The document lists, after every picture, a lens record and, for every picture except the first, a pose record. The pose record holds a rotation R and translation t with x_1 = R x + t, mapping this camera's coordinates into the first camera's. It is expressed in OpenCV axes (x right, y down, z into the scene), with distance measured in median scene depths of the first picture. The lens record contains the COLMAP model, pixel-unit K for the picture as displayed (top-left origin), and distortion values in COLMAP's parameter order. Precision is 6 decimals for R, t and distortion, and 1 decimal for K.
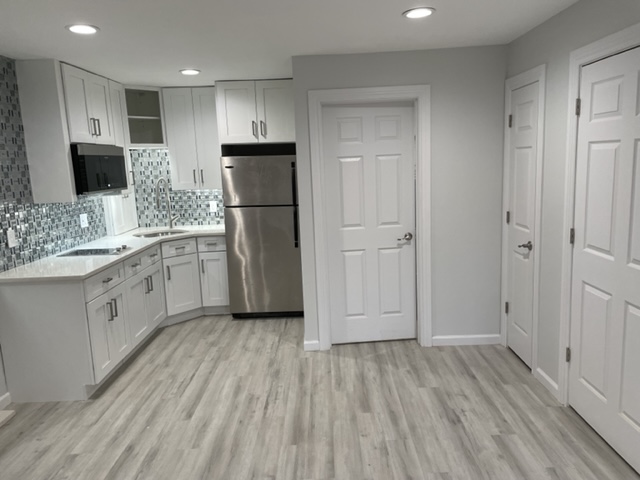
lens RADIAL K [[477.8, 0, 320.0], [0, 477.8, 235.9], [0, 0, 1]] dist [0.095081, -0.122116]
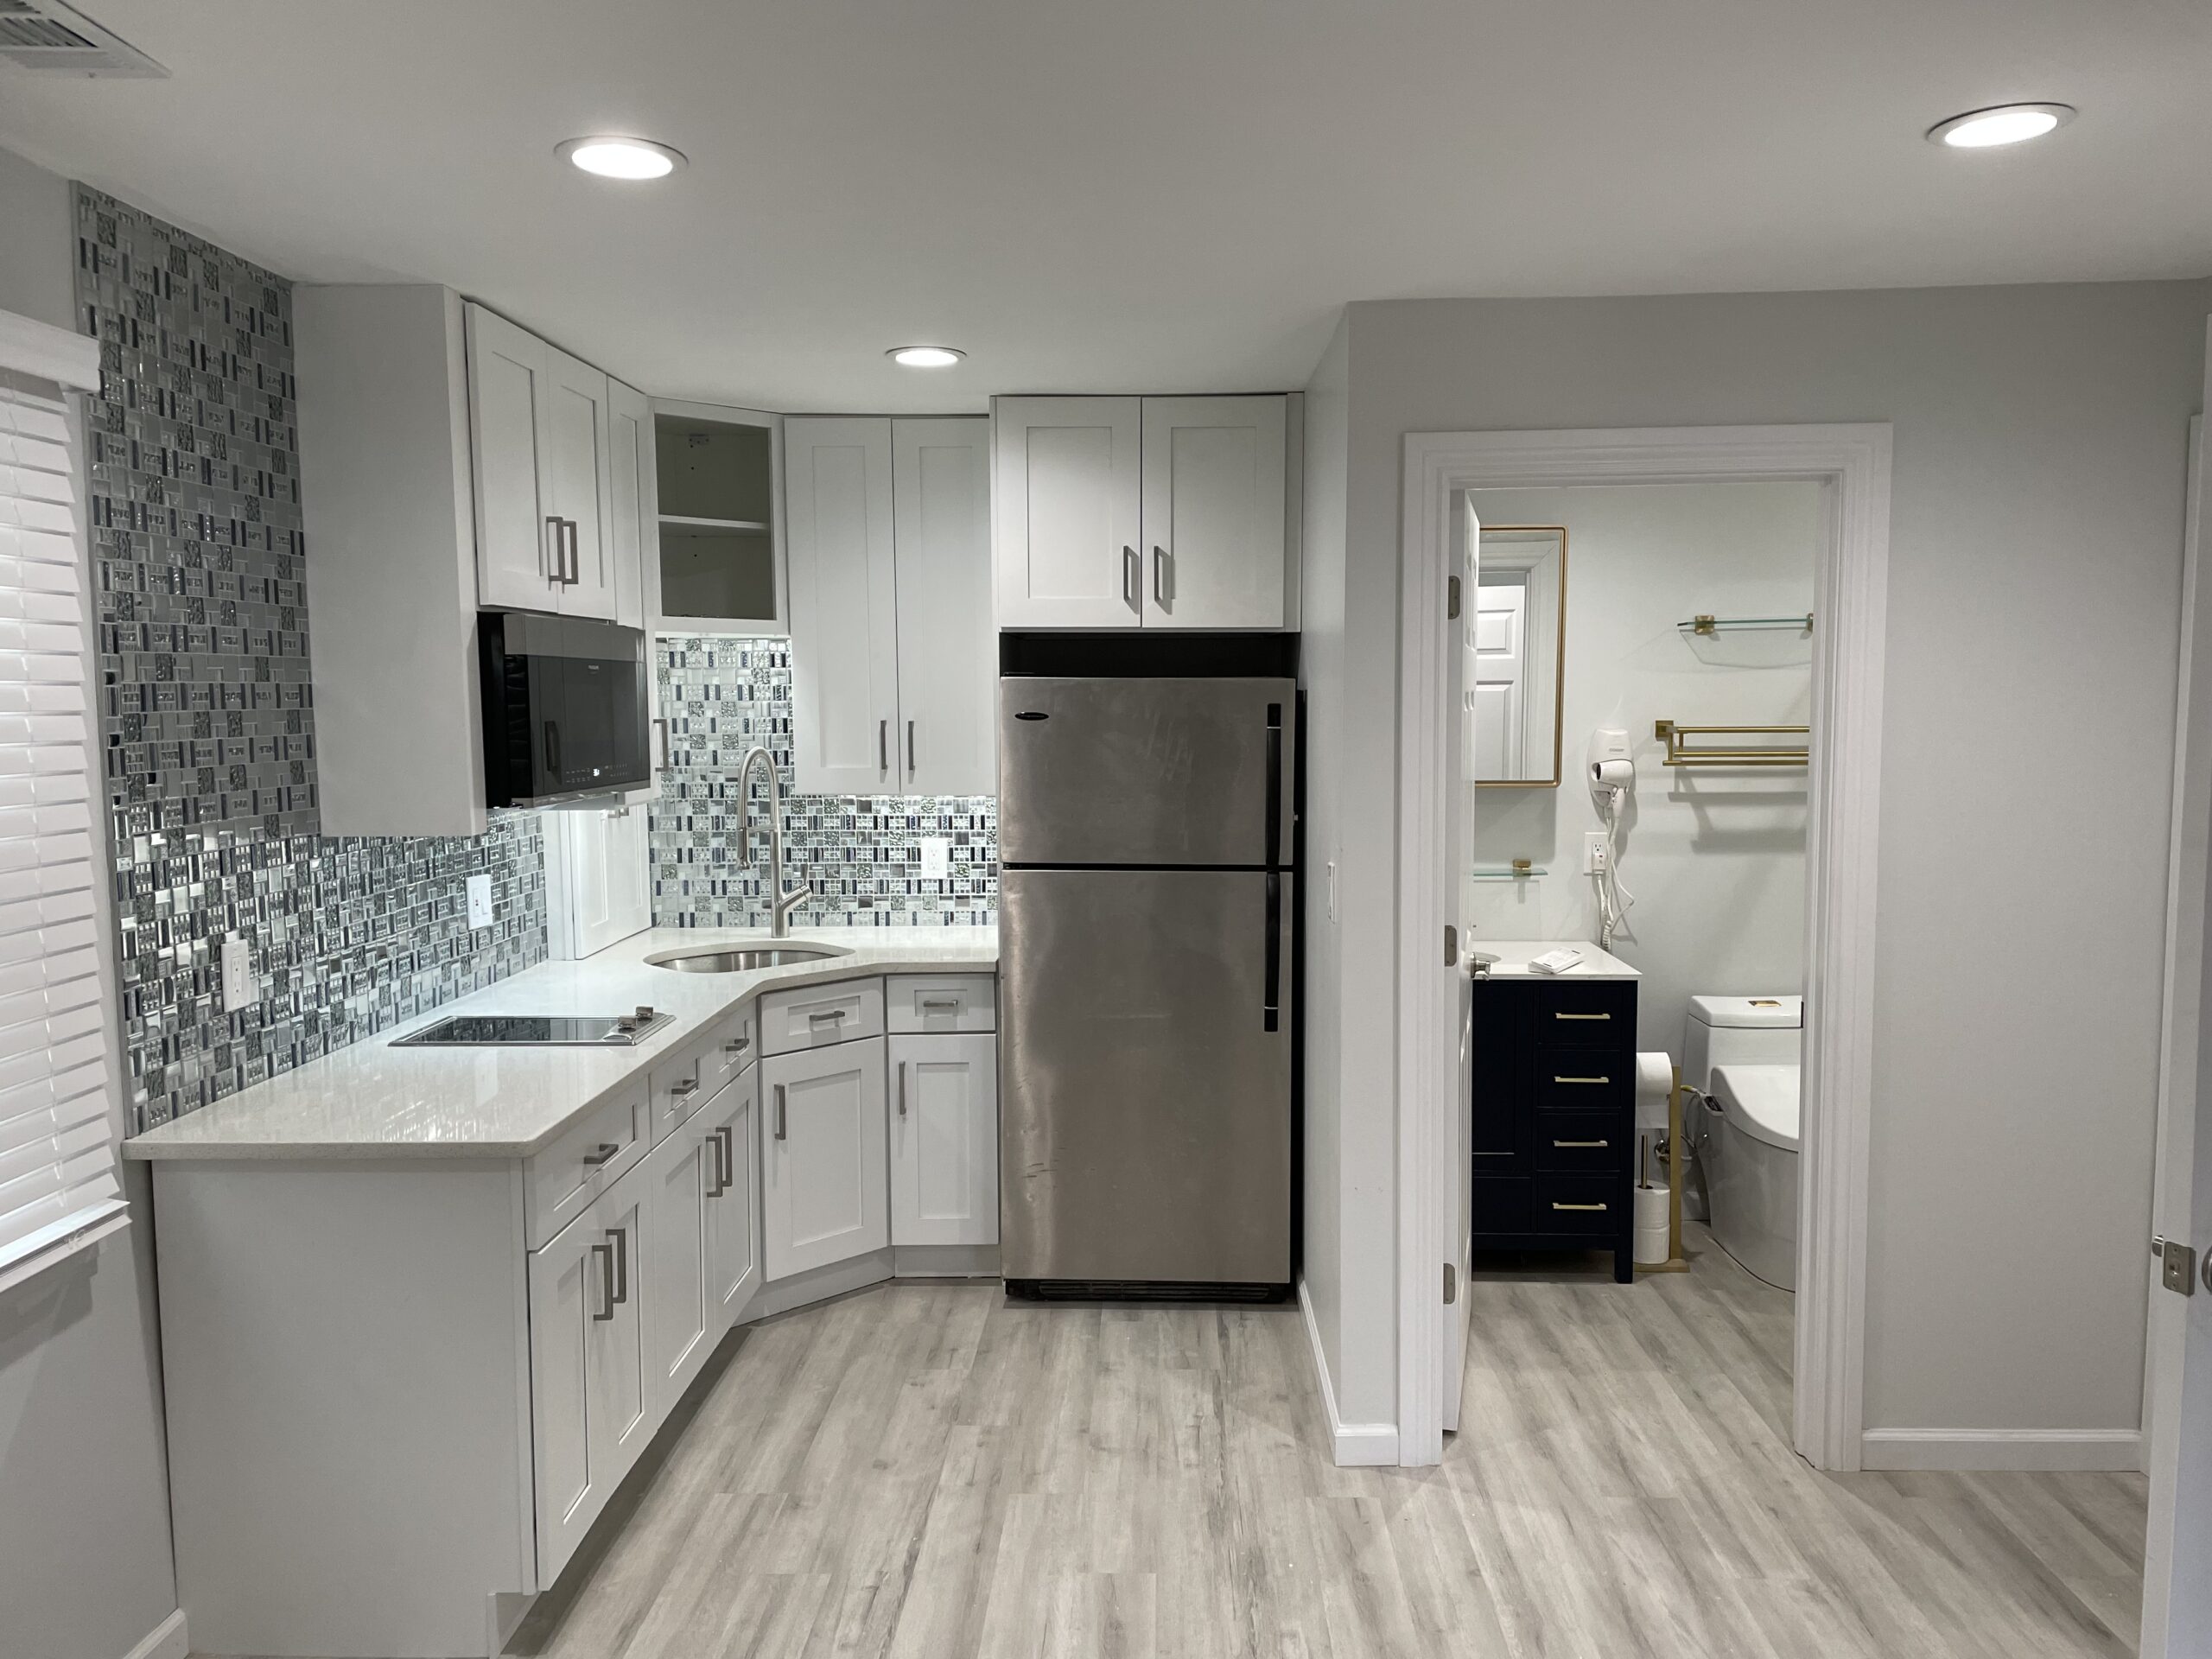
lens RADIAL K [[1643.1, 0, 1106.0], [0, 1643.1, 829.5], [0, 0, 1]] dist [0.090771, -0.113250]
pose [[0.999149, 0.035815, -0.020481, -0.143923], [-0.037191, 0.996764, -0.071258, -0.020765], [0.017863, 0.071959, 0.997248, 0.120025]]
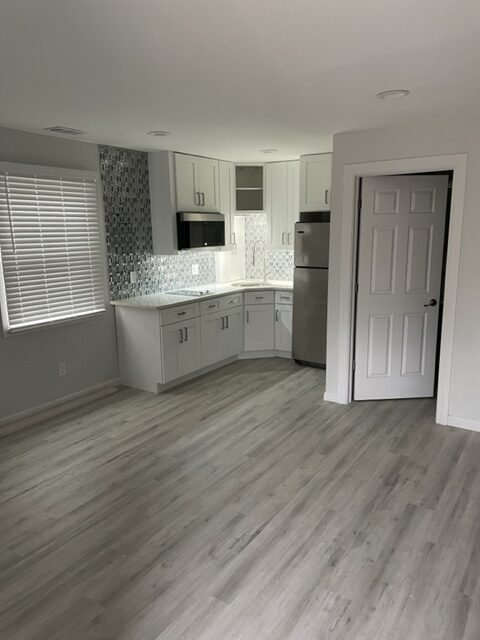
lens RADIAL K [[477.8, 0, 240.0], [0, 477.8, 320.0], [0, 0, 1]] dist [0.095081, -0.122116]
pose [[0.830222, 0.134415, -0.540984, 0.382107], [-0.104480, 0.990815, 0.085842, -0.021114], [0.547554, -0.014746, 0.836640, -0.043883]]
